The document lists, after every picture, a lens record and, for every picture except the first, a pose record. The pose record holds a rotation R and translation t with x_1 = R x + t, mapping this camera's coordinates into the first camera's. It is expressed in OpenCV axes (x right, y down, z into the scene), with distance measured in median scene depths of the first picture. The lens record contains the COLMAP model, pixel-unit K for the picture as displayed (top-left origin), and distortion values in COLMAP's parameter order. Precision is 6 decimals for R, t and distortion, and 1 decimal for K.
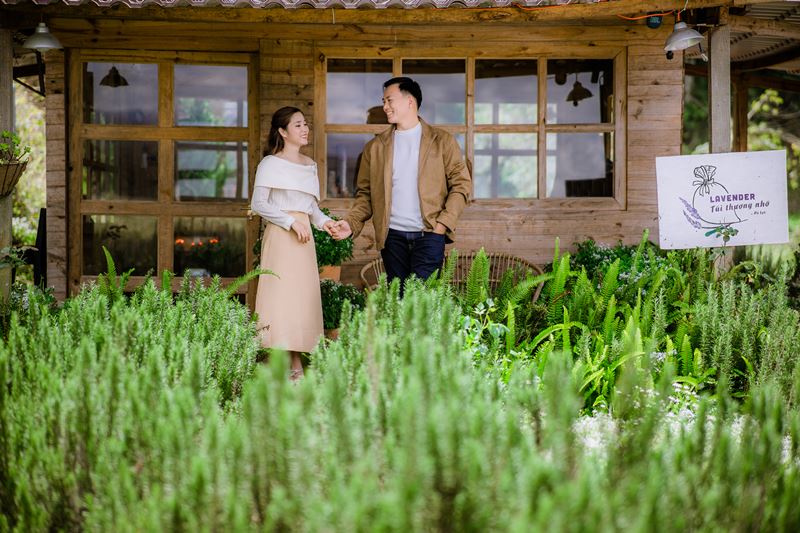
lens RADIAL K [[1918.5, 0, 399.7], [0, 1918.5, 266.7], [0, 0, 1]] dist [0.294861, 0.000000]
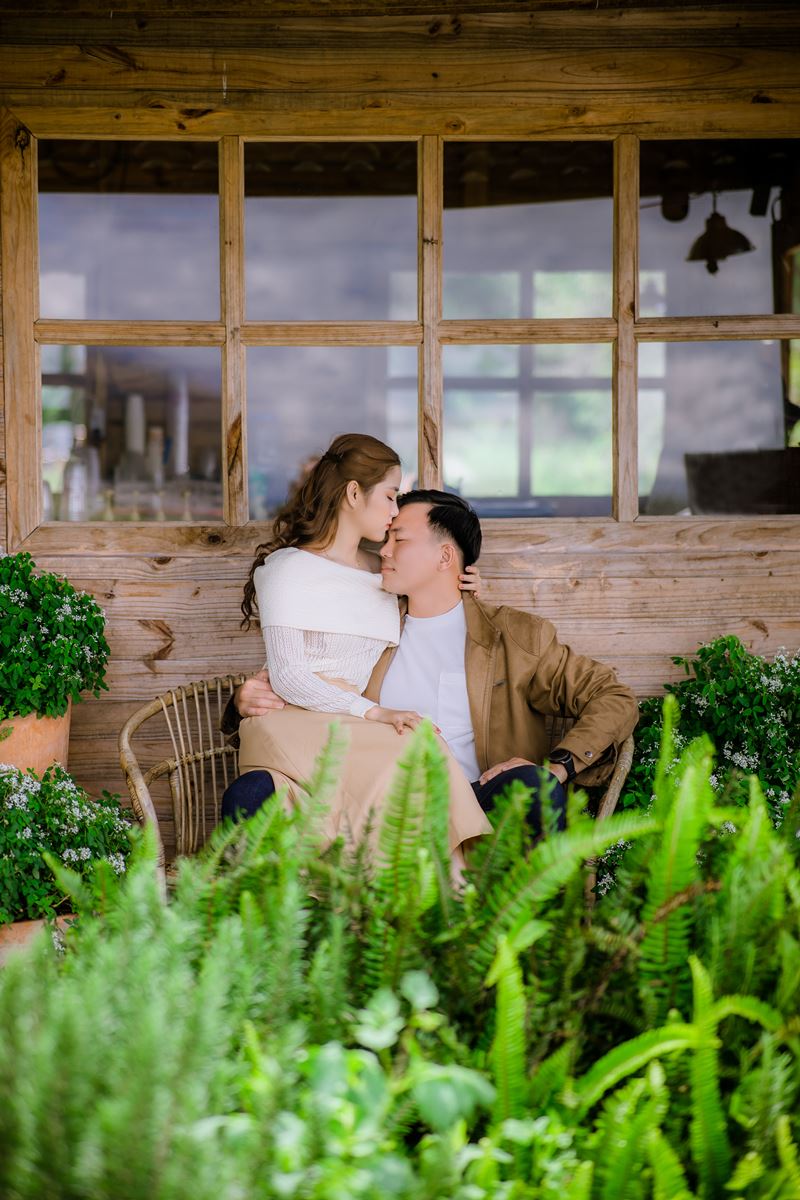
lens RADIAL K [[2877.8, 0, 401.6], [0, 2877.8, 599.7], [0, 0, 1]] dist [0.294861, 0.000000]
pose [[0.999954, -0.004310, -0.008530, 0.035479], [0.004490, 0.999765, 0.021188, -0.032052], [0.008436, -0.021225, 0.999739, 0.444592]]
